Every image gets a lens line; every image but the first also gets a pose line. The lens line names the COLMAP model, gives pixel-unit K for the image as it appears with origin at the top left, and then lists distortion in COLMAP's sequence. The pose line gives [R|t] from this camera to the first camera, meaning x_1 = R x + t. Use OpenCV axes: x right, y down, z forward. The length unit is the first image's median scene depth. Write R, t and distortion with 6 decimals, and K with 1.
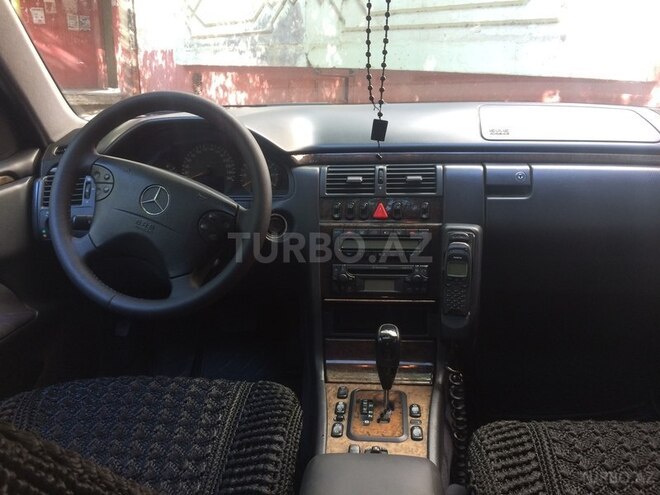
lens RADIAL K [[559.3, 0, 331.8], [0, 559.3, 250.4], [0, 0, 1]] dist [0.047709, -0.009657]
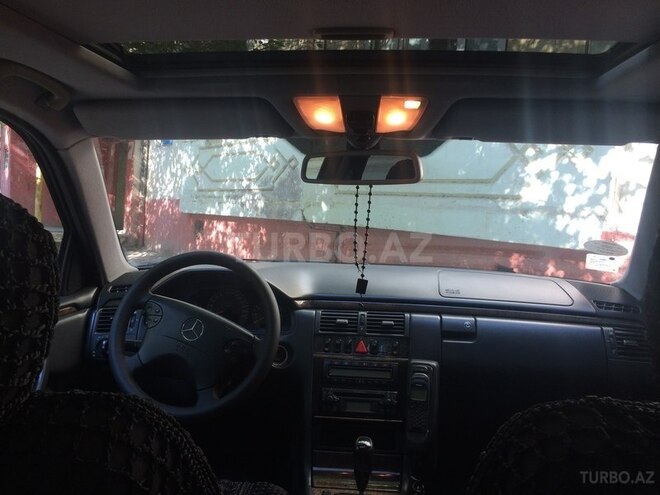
lens RADIAL K [[559.3, 0, 328.7], [0, 559.3, 248.9], [0, 0, 1]] dist [0.047709, -0.009657]
pose [[0.998658, 0.050279, 0.012439, -0.015537], [-0.045363, 0.964963, -0.258434, 0.049061], [-0.024997, 0.257523, 0.965949, -0.305385]]
